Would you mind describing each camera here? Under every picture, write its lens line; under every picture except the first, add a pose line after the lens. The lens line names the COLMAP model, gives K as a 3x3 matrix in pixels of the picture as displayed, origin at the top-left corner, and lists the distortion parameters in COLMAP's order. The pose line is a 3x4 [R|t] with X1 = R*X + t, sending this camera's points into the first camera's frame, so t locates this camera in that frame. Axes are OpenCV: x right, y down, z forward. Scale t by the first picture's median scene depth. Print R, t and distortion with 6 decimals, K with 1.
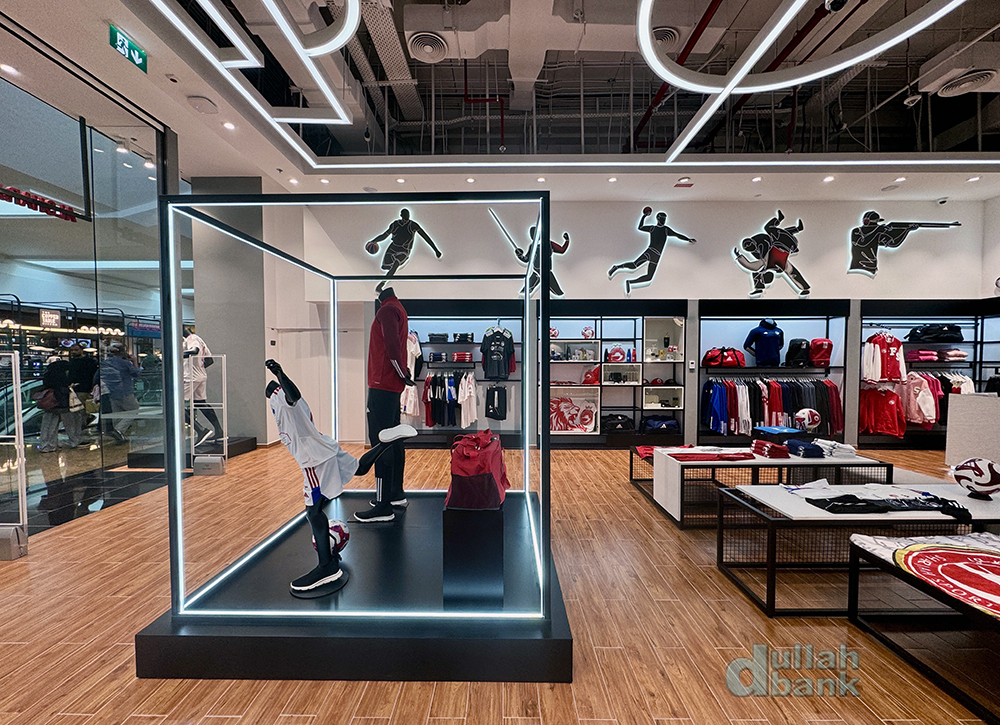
lens RADIAL K [[370.9, 0, 501.7], [0, 370.9, 366.1], [0, 0, 1]] dist [-0.000944, -0.000014]
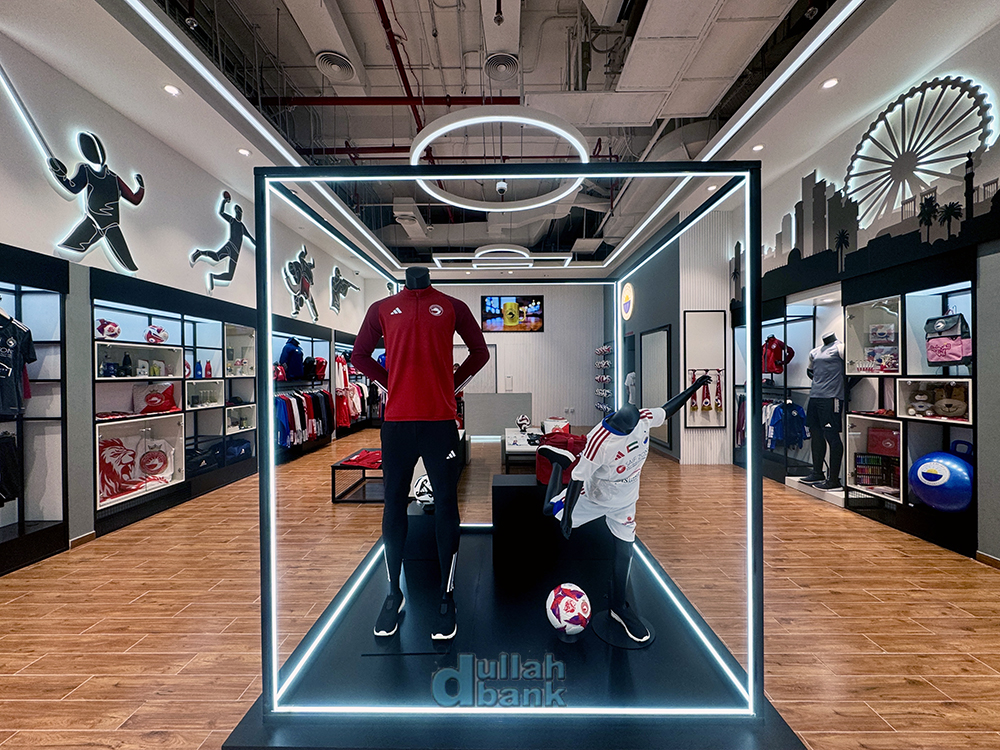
lens RADIAL K [[397.1, 0, 496.3], [0, 397.1, 376.0], [0, 0, 1]] dist [-0.009394, -0.000741]
pose [[0.017251, -0.007993, 0.999819, -0.484362], [0.026285, 0.999626, 0.007538, -0.005828], [-0.999506, 0.026150, 0.017455, 0.389289]]
